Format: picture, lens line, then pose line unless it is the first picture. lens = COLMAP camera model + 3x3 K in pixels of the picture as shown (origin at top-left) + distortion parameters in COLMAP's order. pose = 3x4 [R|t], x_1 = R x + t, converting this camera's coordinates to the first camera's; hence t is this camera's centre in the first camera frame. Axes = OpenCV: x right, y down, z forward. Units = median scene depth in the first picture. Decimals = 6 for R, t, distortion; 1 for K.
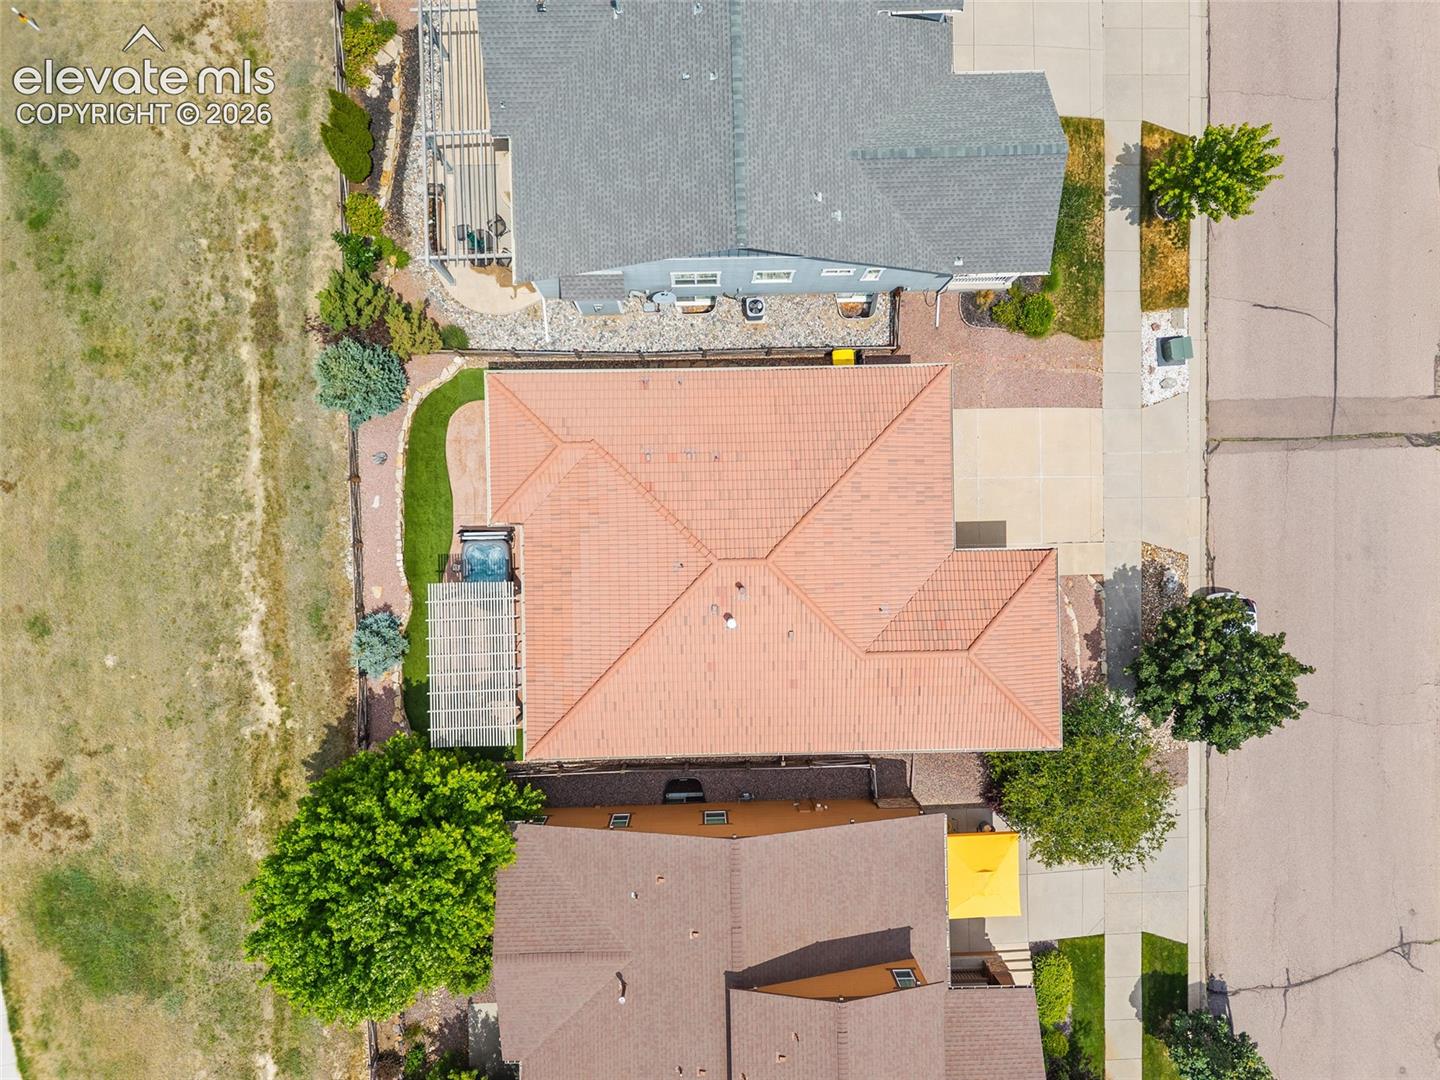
lens RADIAL K [[987.8, 0, 729.3], [0, 987.8, 544.2], [0, 0, 1]] dist [0.007569, -0.009518]
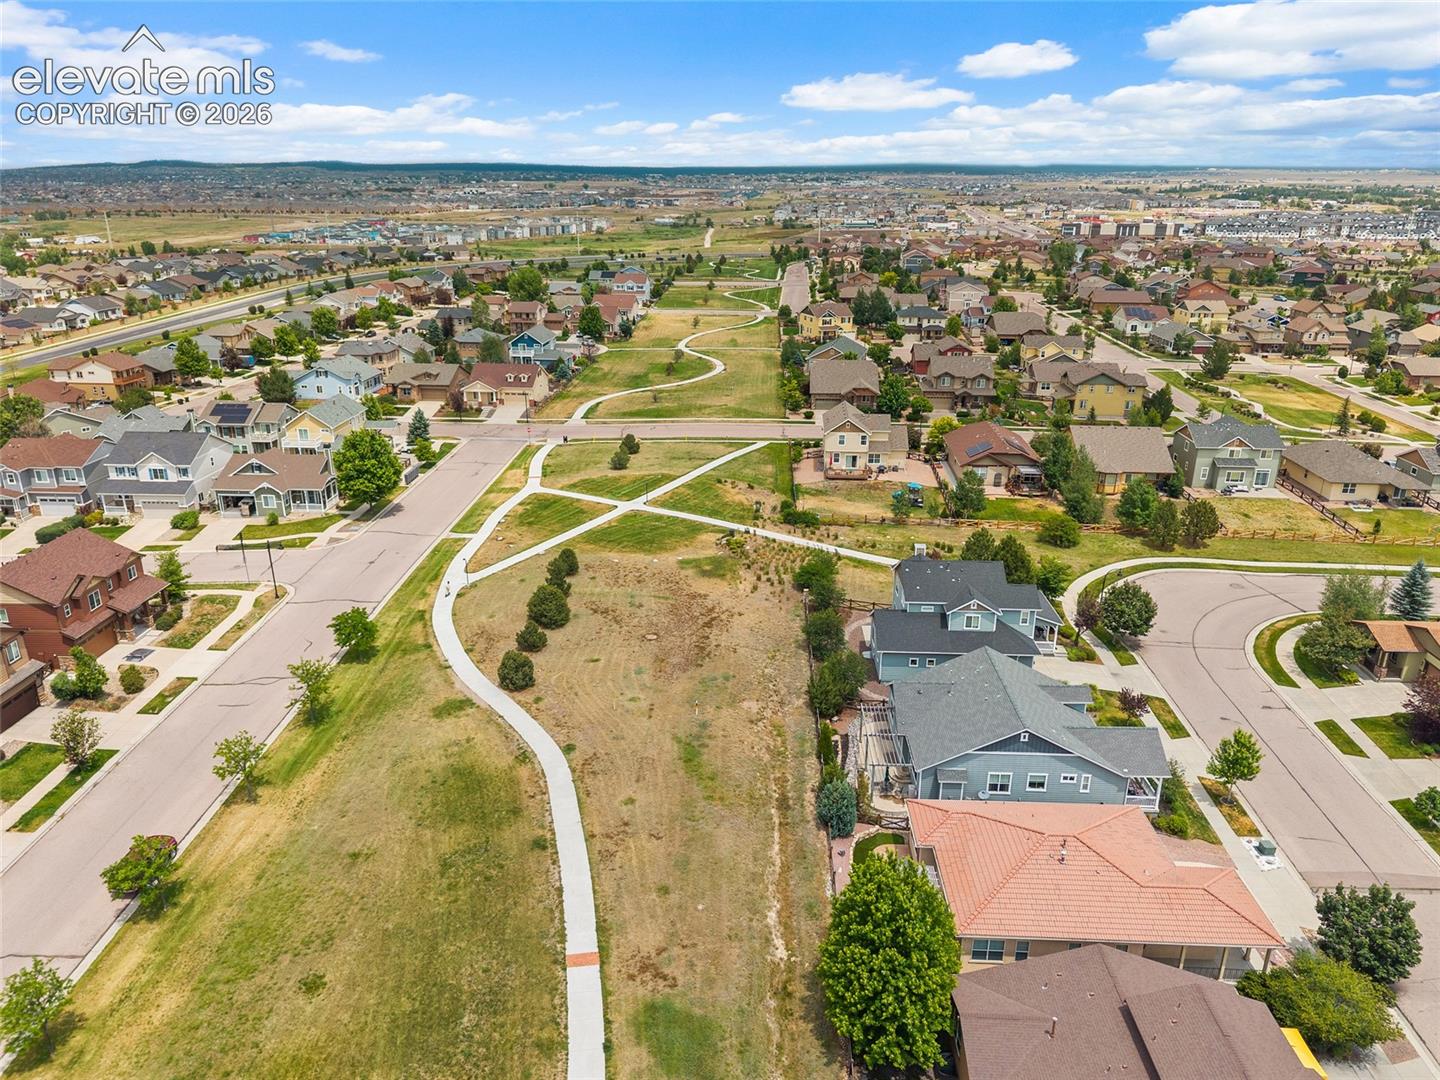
lens RADIAL K [[987.8, 0, 716.3], [0, 987.8, 542.9], [0, 0, 1]] dist [0.007569, -0.009518]
pose [[0.997635, -0.003928, -0.068622, -0.466595], [-0.063132, 0.342457, -0.937410, 1.492508], [0.027182, 0.939525, 0.341399, -0.187803]]
